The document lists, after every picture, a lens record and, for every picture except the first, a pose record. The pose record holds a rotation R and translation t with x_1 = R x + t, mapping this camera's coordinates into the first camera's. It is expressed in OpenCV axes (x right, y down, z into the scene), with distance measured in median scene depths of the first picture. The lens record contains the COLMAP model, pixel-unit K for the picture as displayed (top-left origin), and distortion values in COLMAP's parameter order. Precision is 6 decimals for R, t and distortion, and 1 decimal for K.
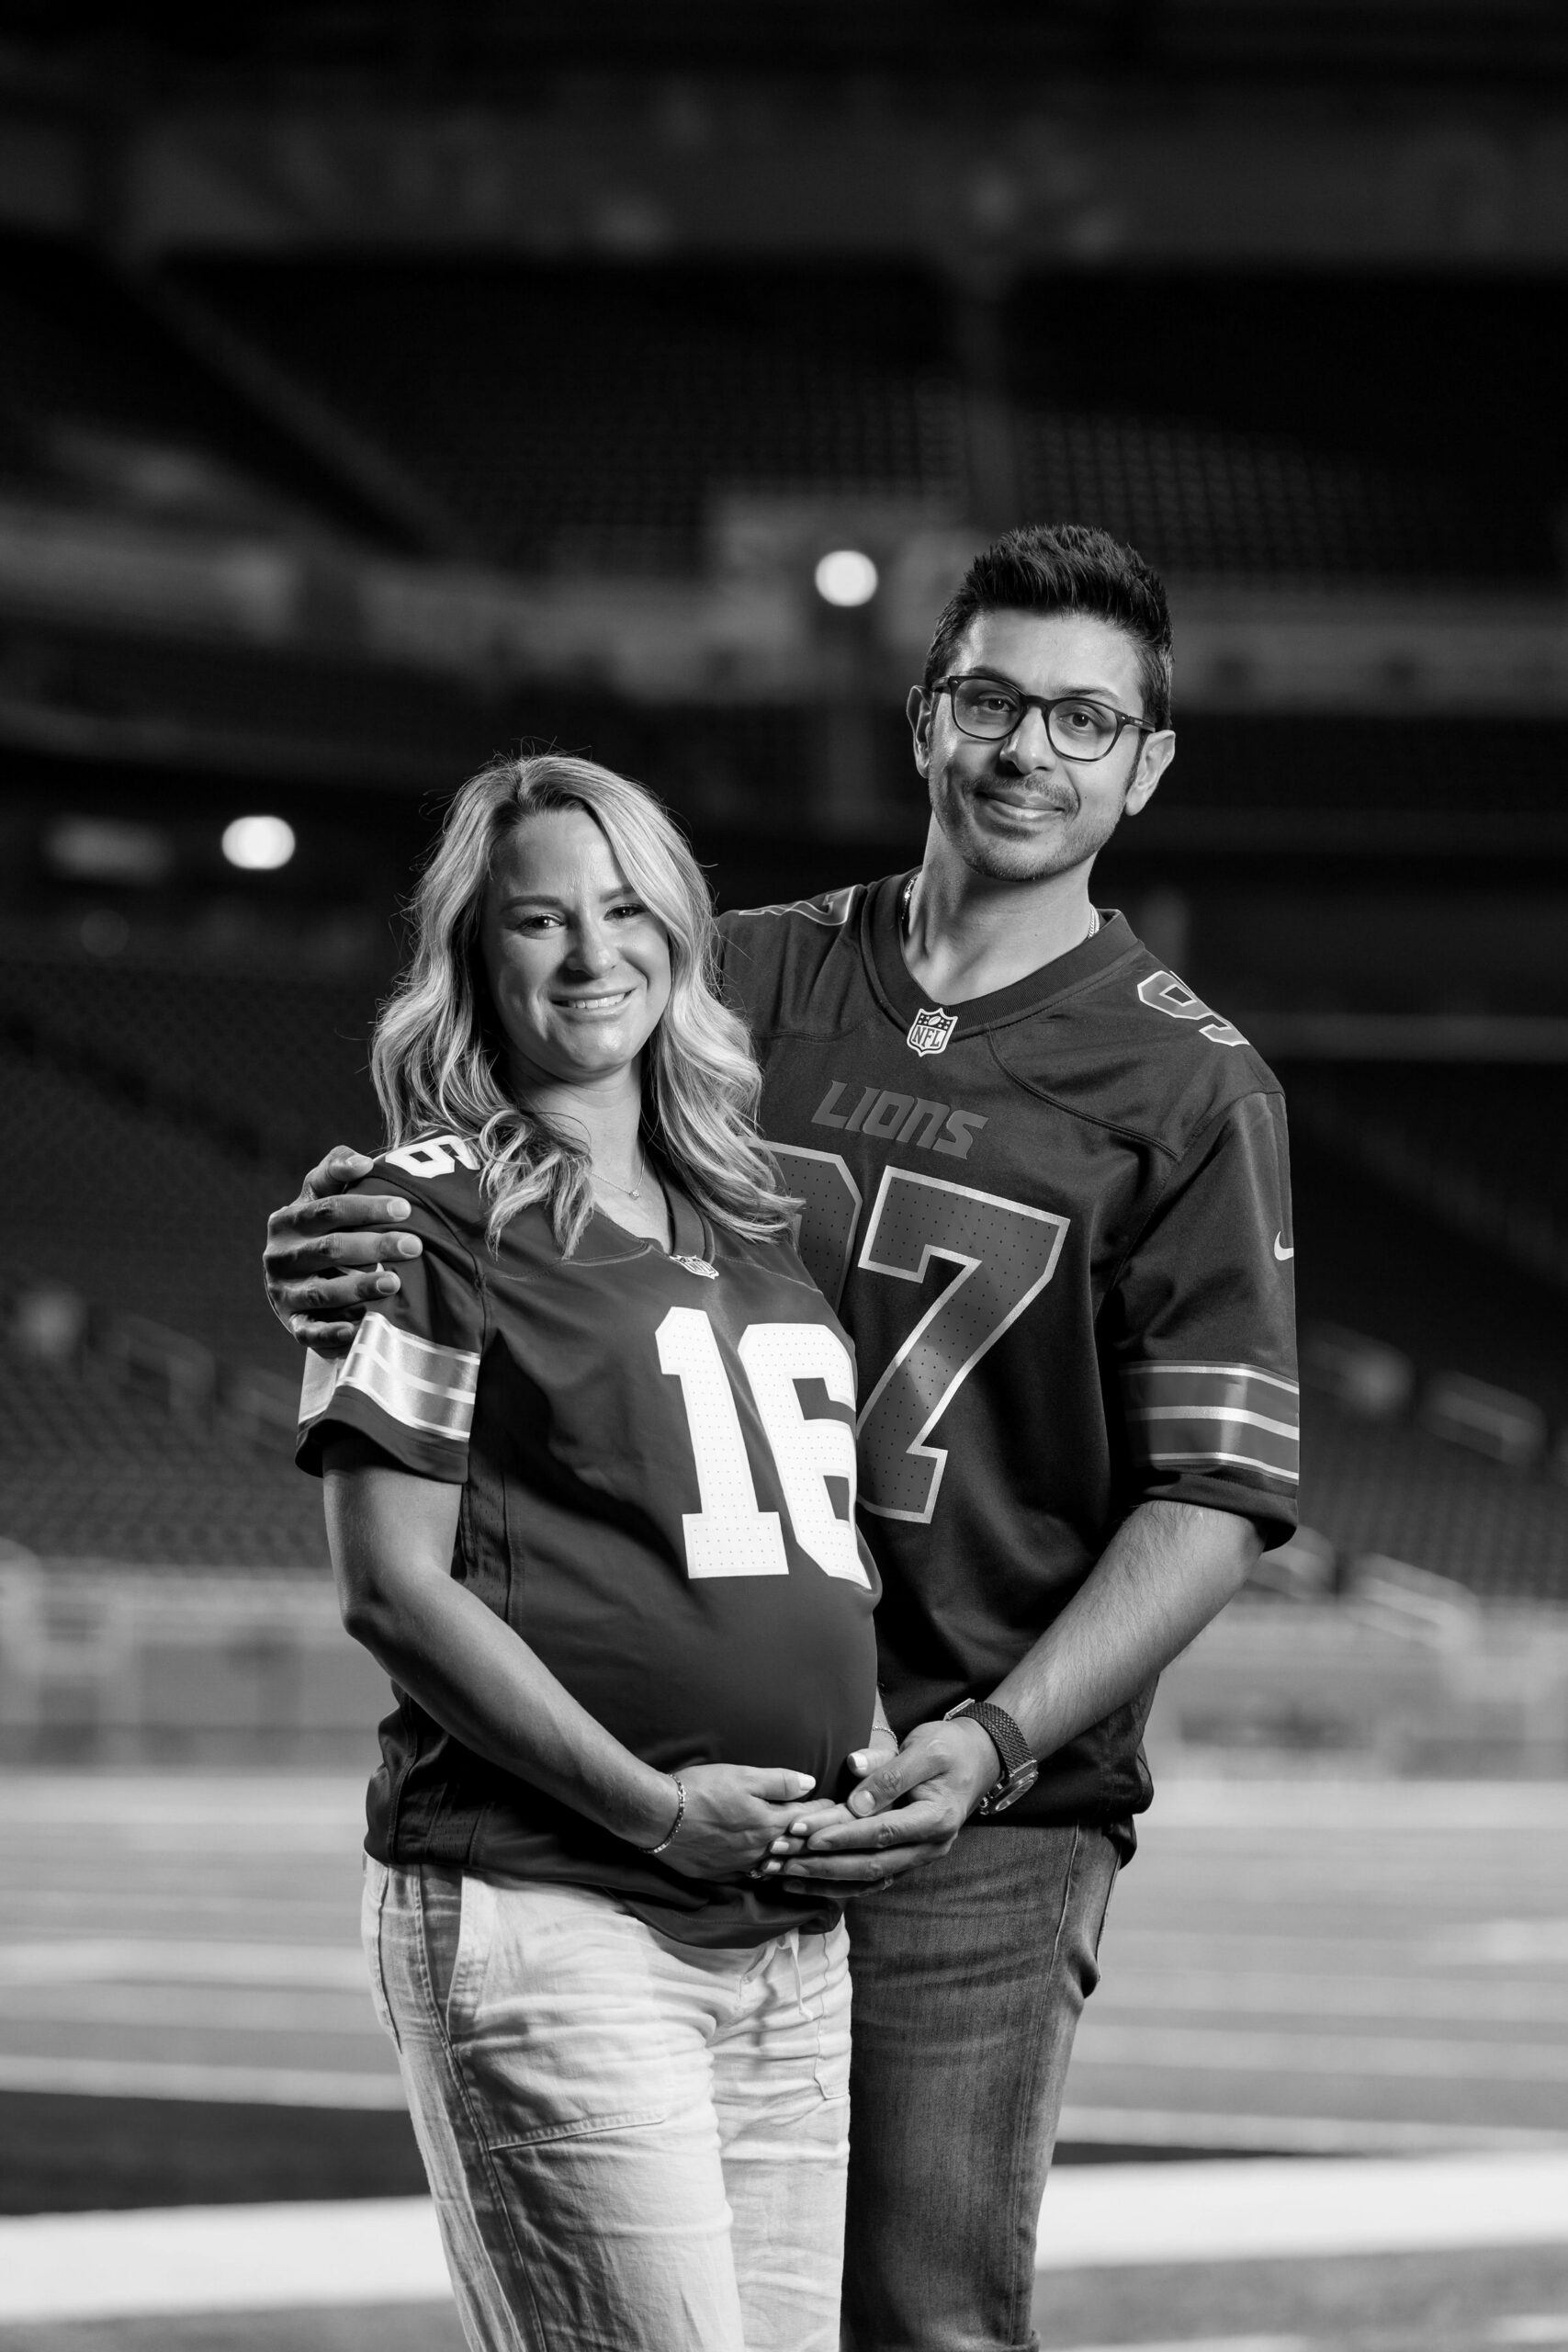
lens RADIAL K [[10013.8, 0, 784.0], [0, 10013.8, 1176.0], [0, 0, 1]] dist [-0.208632, 12.772364]
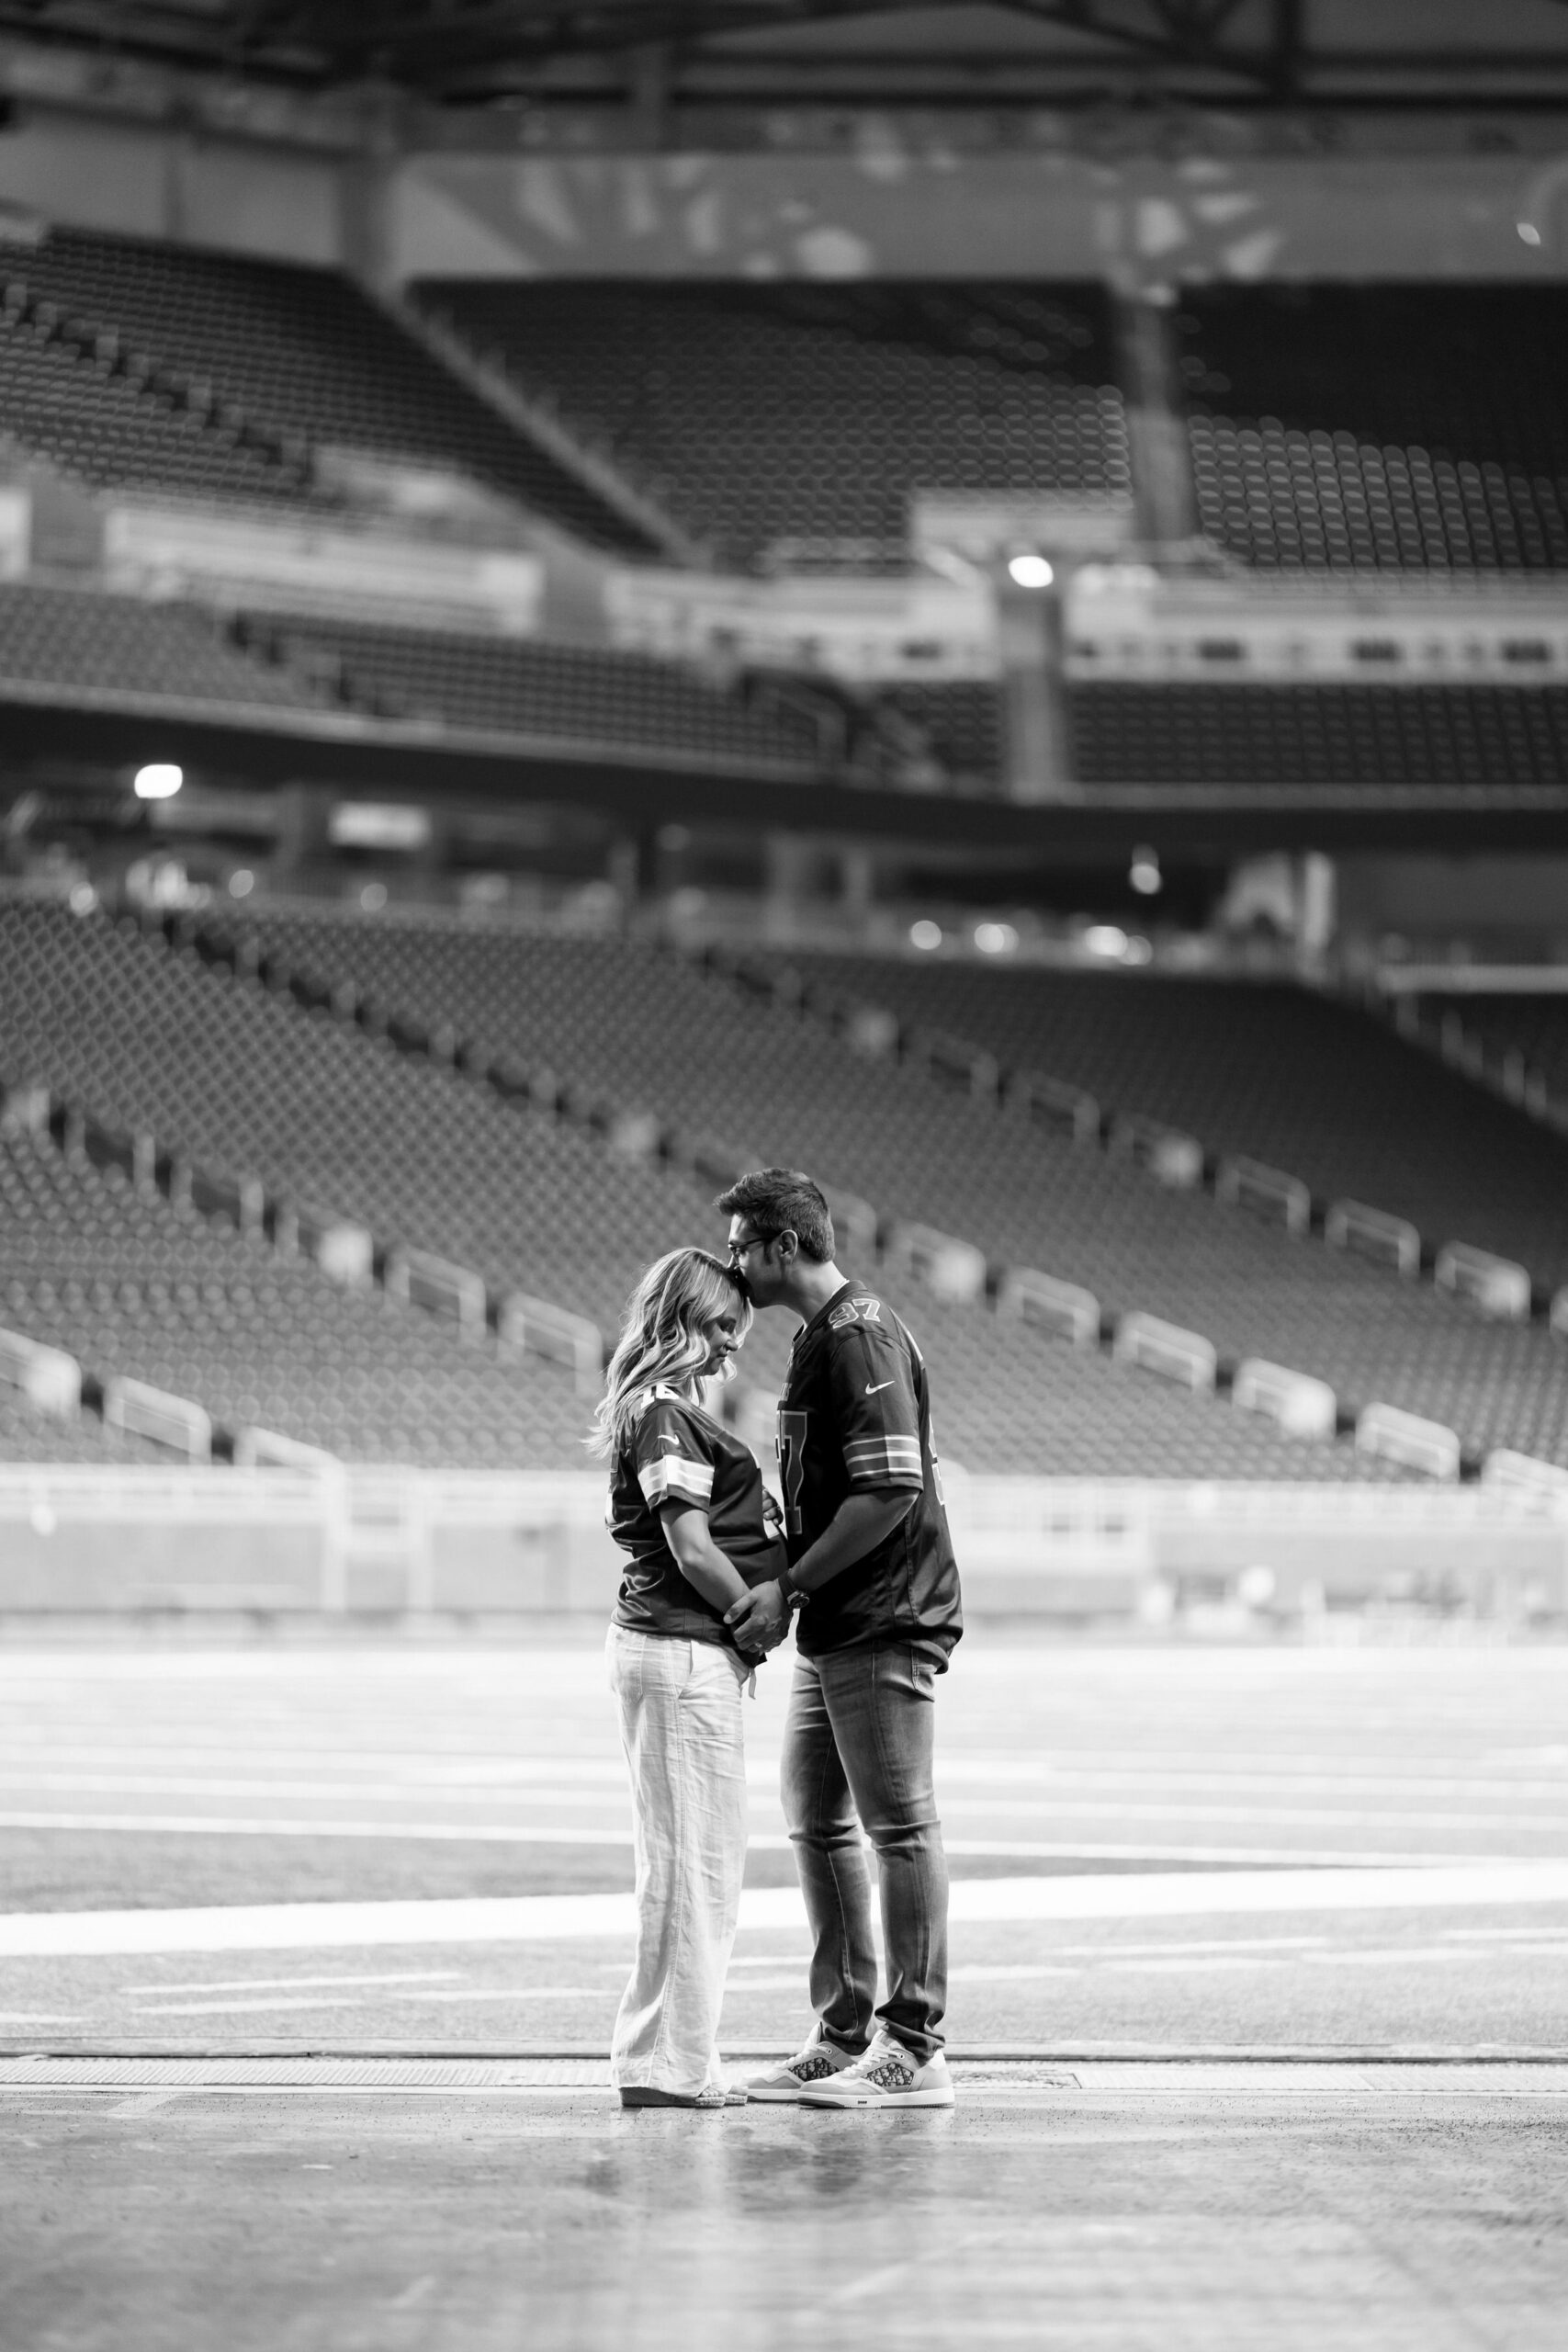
lens RADIAL K [[10013.8, 0, 784.0], [0, 10013.8, 1176.0], [0, 0, 1]] dist [-0.208632, 12.772364]
pose [[0.999827, -0.005702, -0.017730, -0.004905], [0.005923, 0.999906, 0.012397, -0.016461], [0.017657, -0.012500, 0.999766, -0.308147]]
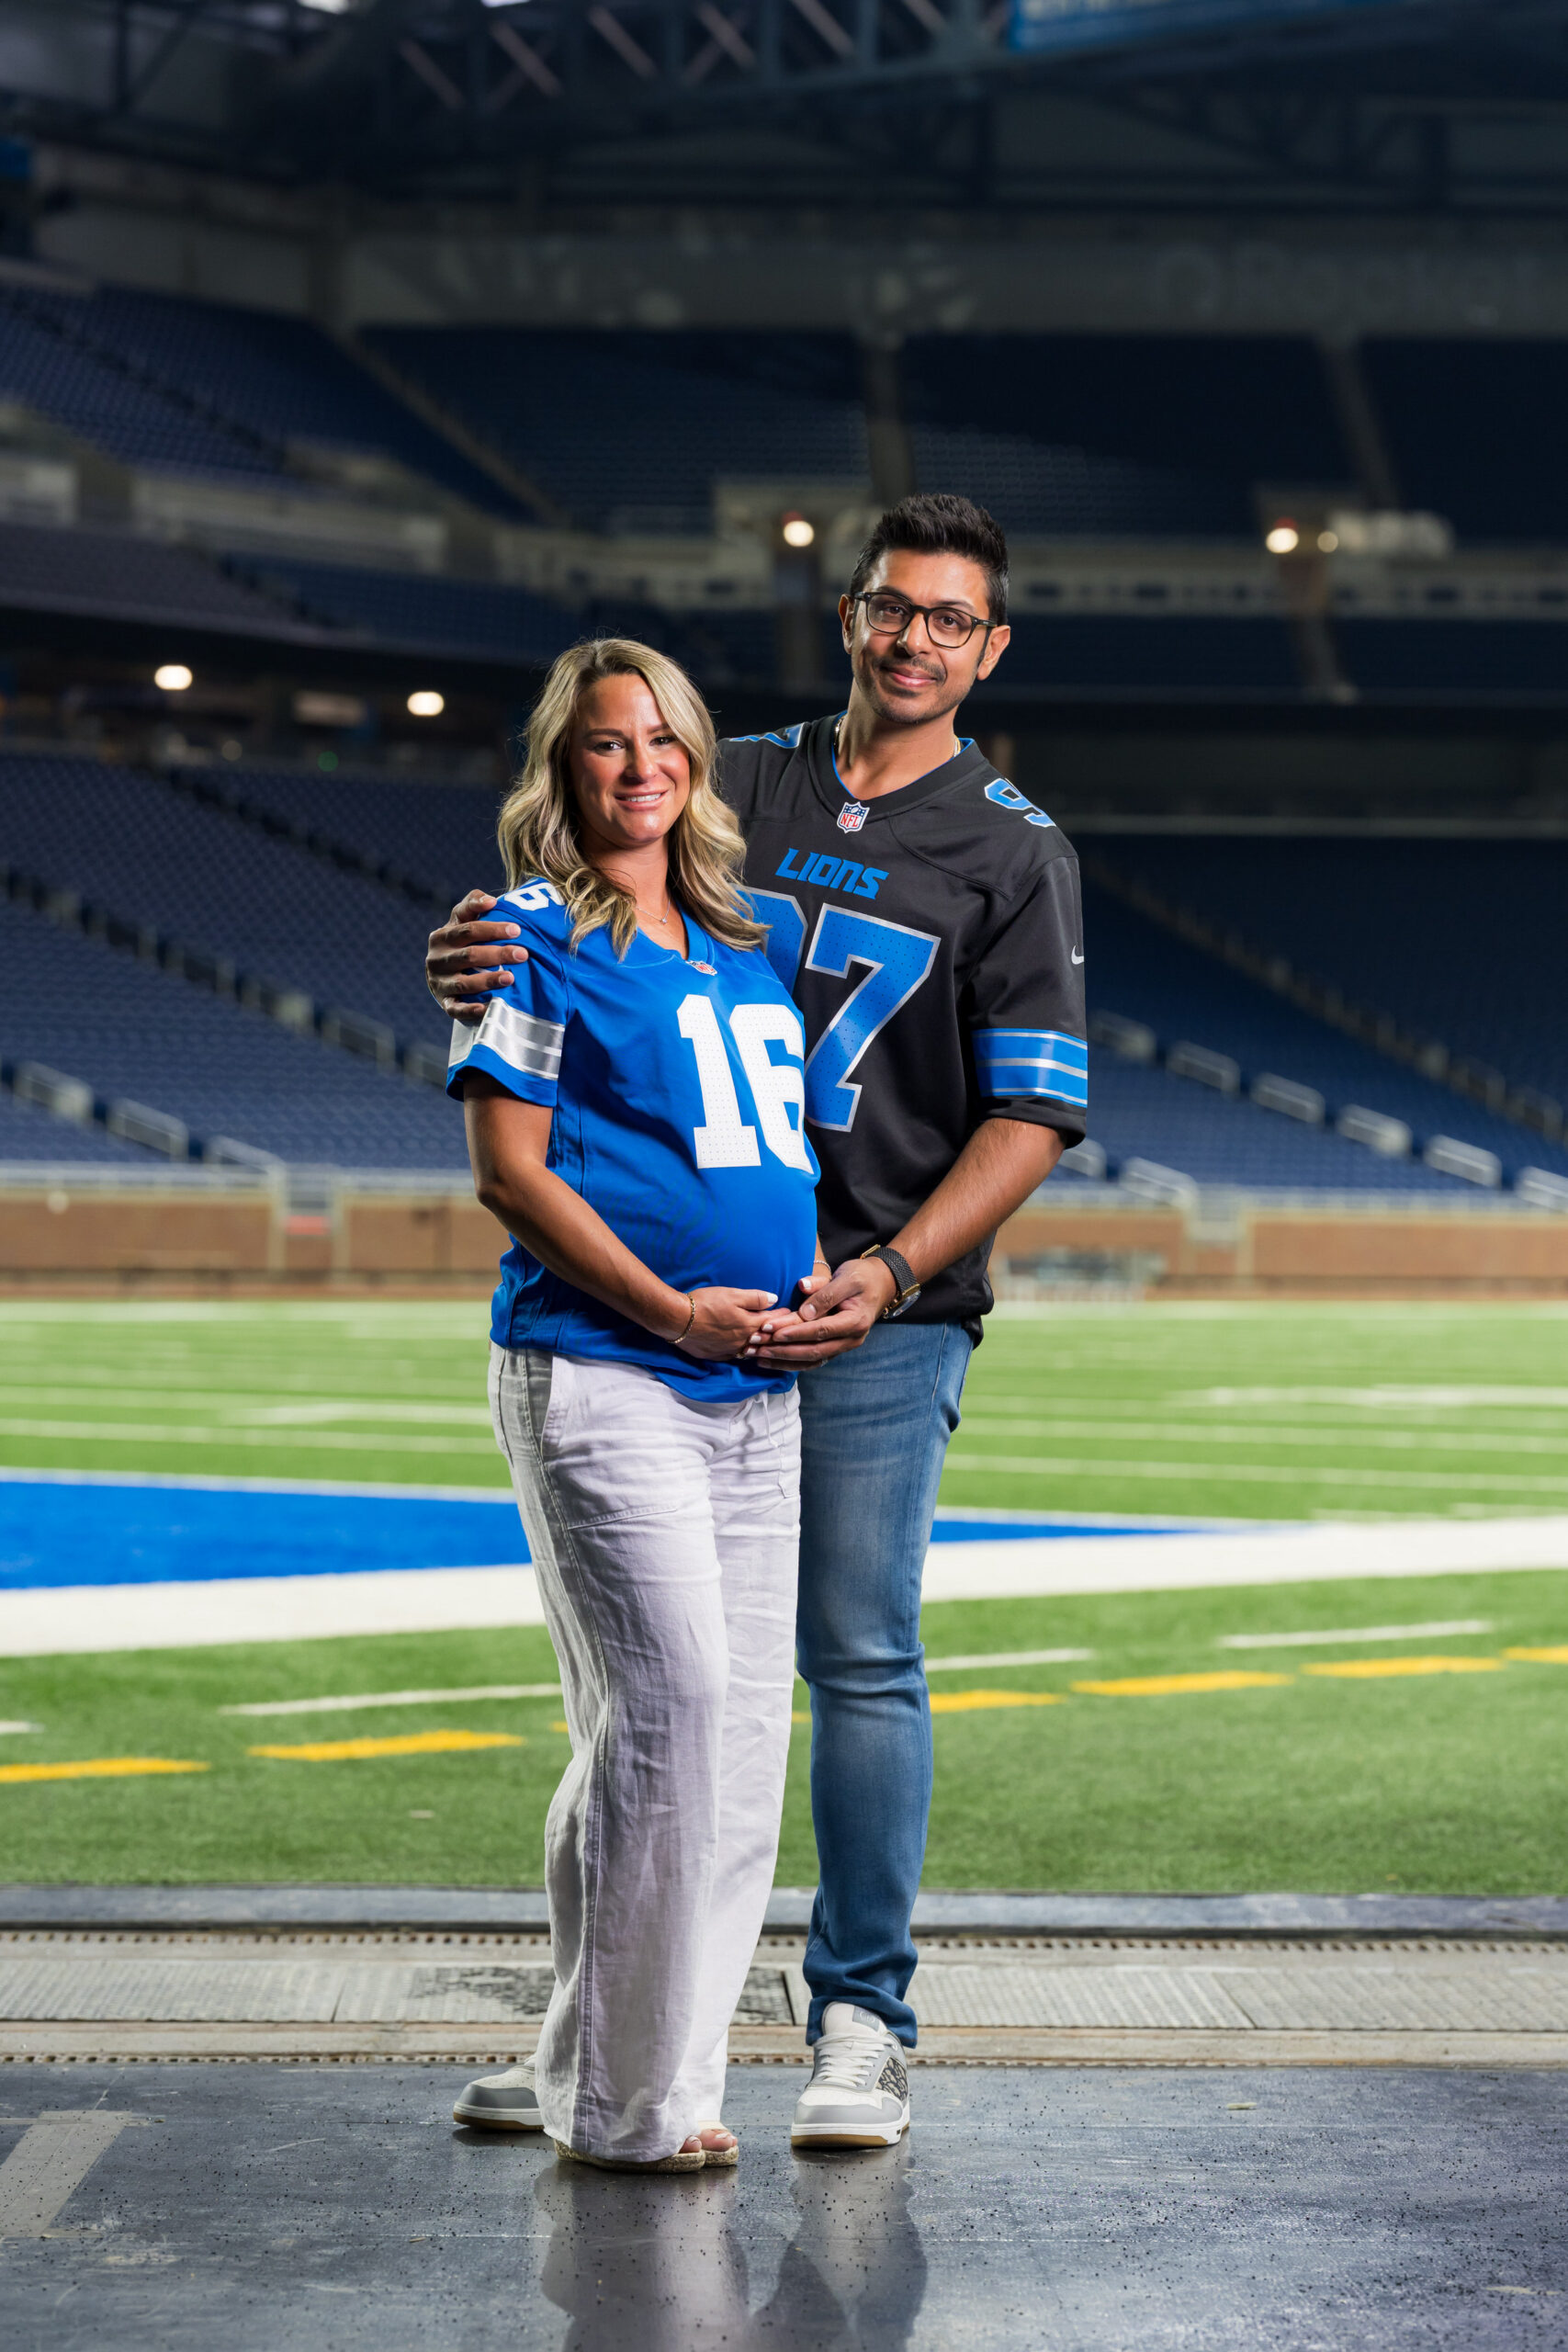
lens RADIAL K [[6295.7, 0, 784.0], [0, 6295.7, 1176.0], [0, 0, 1]] dist [0.231863, 0.443041]
pose [[0.999992, -0.000362, 0.003907, 0.000127], [0.000204, 0.999180, 0.040485, 0.001636], [-0.003918, -0.040484, 0.999173, 0.013963]]
